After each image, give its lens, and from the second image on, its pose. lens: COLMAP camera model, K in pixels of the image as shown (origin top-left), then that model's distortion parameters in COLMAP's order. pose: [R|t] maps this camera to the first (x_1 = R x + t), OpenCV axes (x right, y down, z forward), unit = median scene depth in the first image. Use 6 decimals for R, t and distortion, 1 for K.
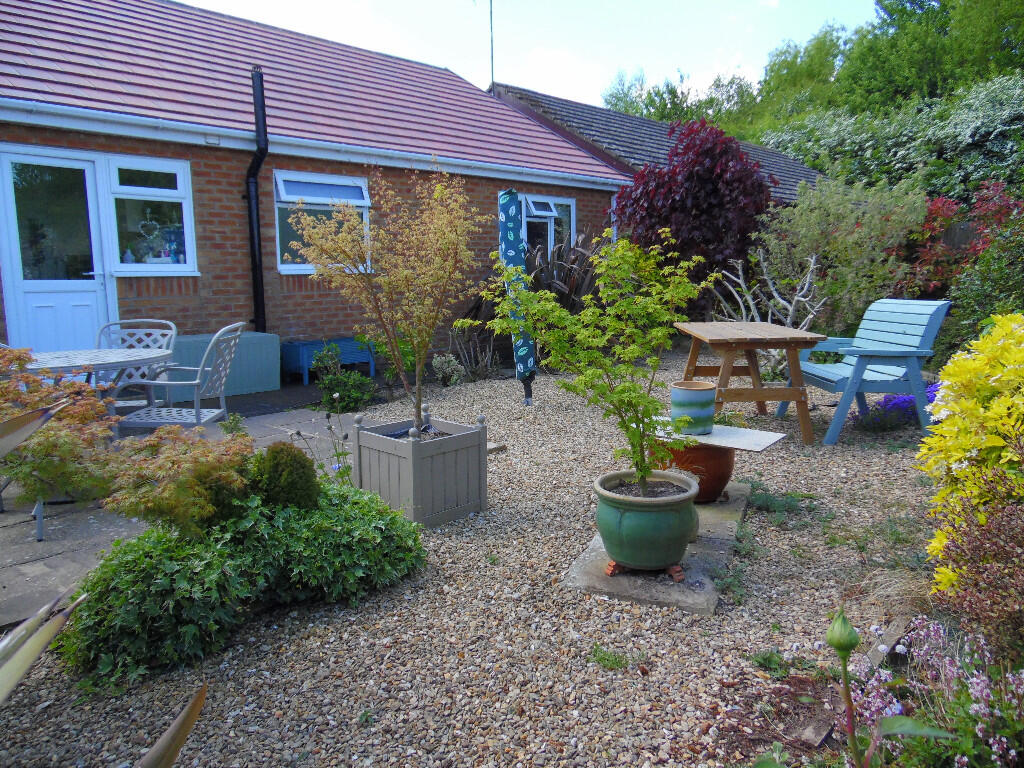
lens RADIAL K [[771.9, 0, 511.8], [0, 771.9, 385.7], [0, 0, 1]] dist [-0.002315, 0.019827]
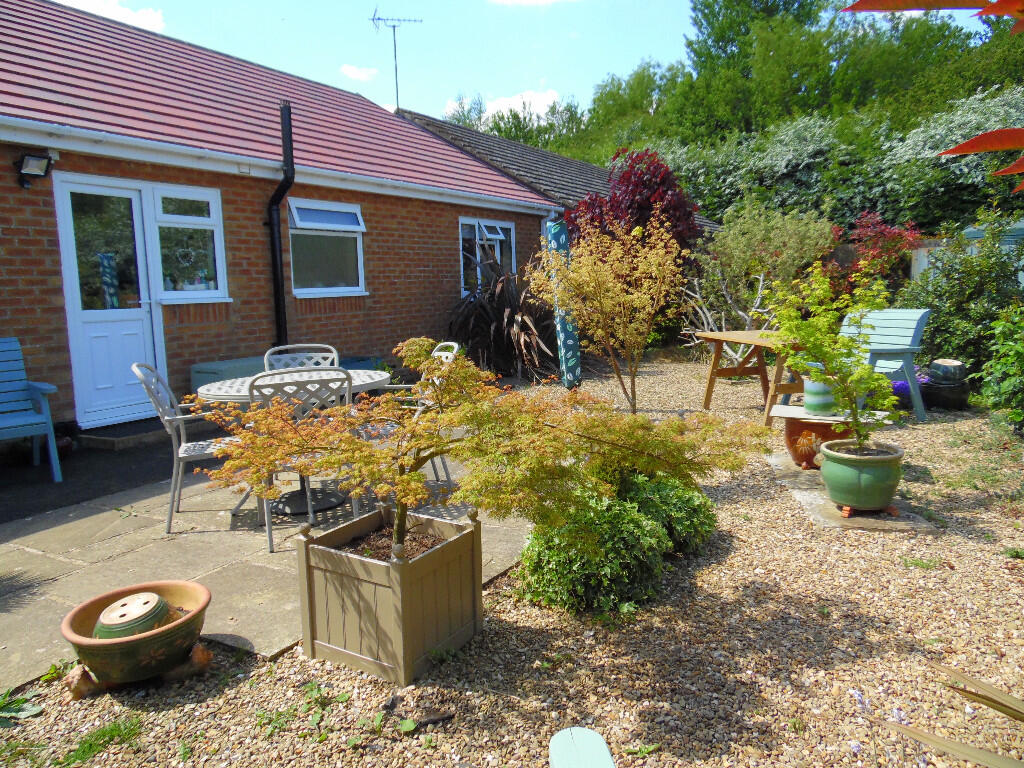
lens RADIAL K [[771.9, 0, 514.4], [0, 771.9, 384.1], [0, 0, 1]] dist [-0.002315, 0.019827]
pose [[0.969841, -0.046850, 0.239192, -0.272310], [0.051866, 0.998546, -0.014715, 0.000230], [-0.238155, 0.026677, 0.970861, -0.067067]]
